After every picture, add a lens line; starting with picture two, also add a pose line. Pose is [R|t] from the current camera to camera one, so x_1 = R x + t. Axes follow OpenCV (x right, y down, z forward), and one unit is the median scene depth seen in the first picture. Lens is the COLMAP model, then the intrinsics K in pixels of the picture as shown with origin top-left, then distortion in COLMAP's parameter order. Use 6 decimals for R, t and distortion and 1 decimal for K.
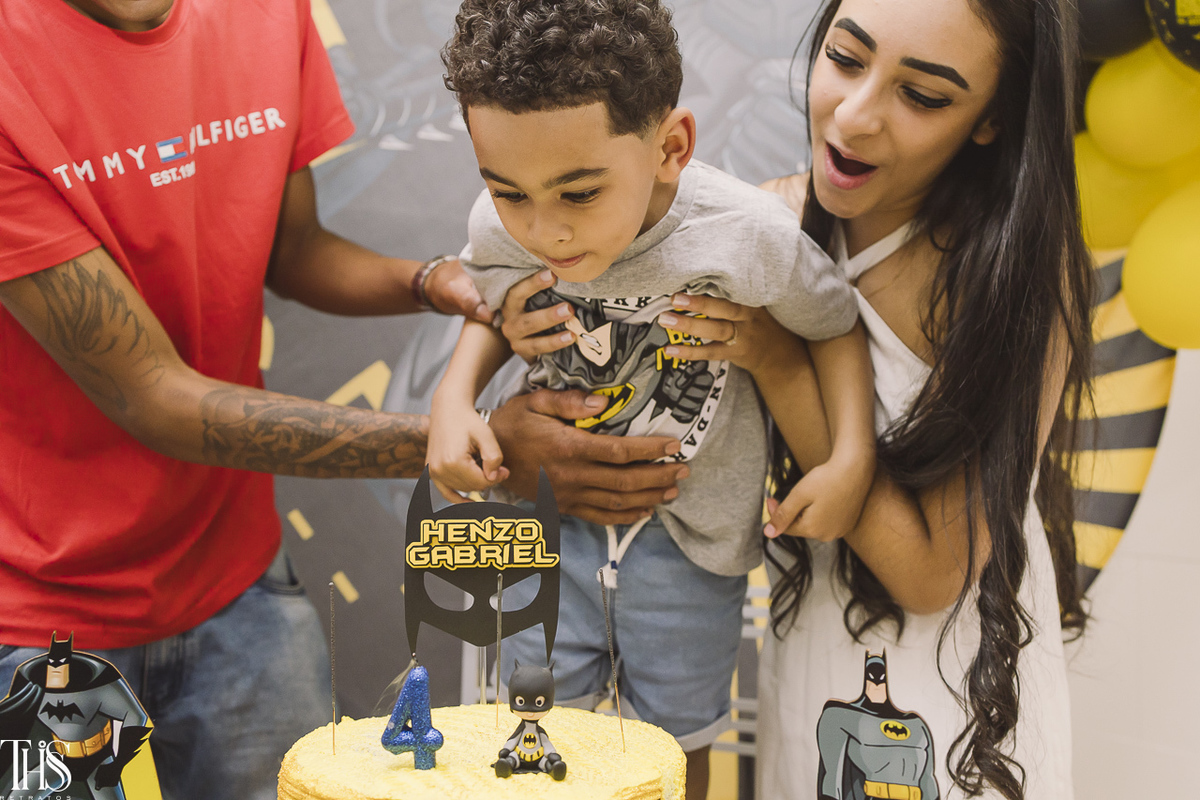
lens RADIAL K [[1252.2, 0, 615.1], [0, 1252.2, 389.5], [0, 0, 1]] dist [0.036689, 0.000000]
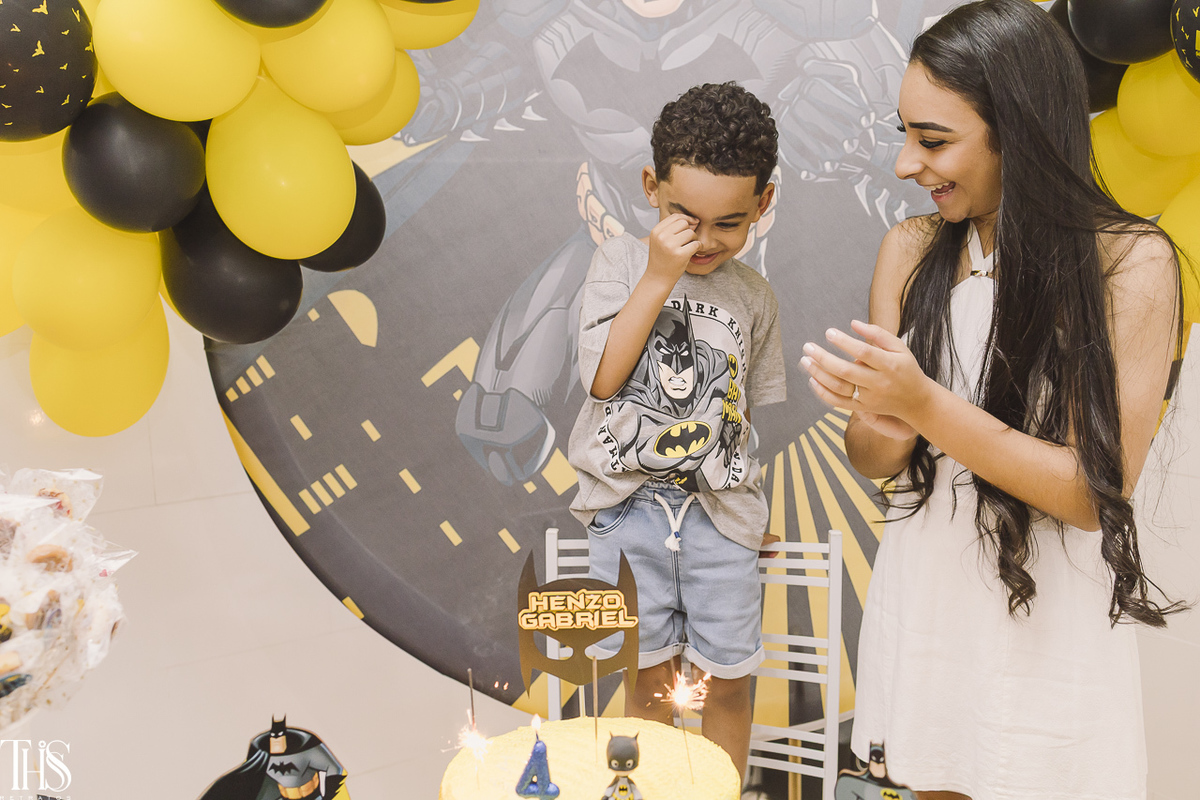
lens RADIAL K [[1252.2, 0, 607.2], [0, 1252.2, 403.5], [0, 0, 1]] dist [0.036689, 0.000000]
pose [[0.997747, -0.026371, -0.061691, 0.010158], [0.036901, 0.983637, 0.176344, -0.359421], [0.056031, -0.178224, 0.982393, -0.254469]]
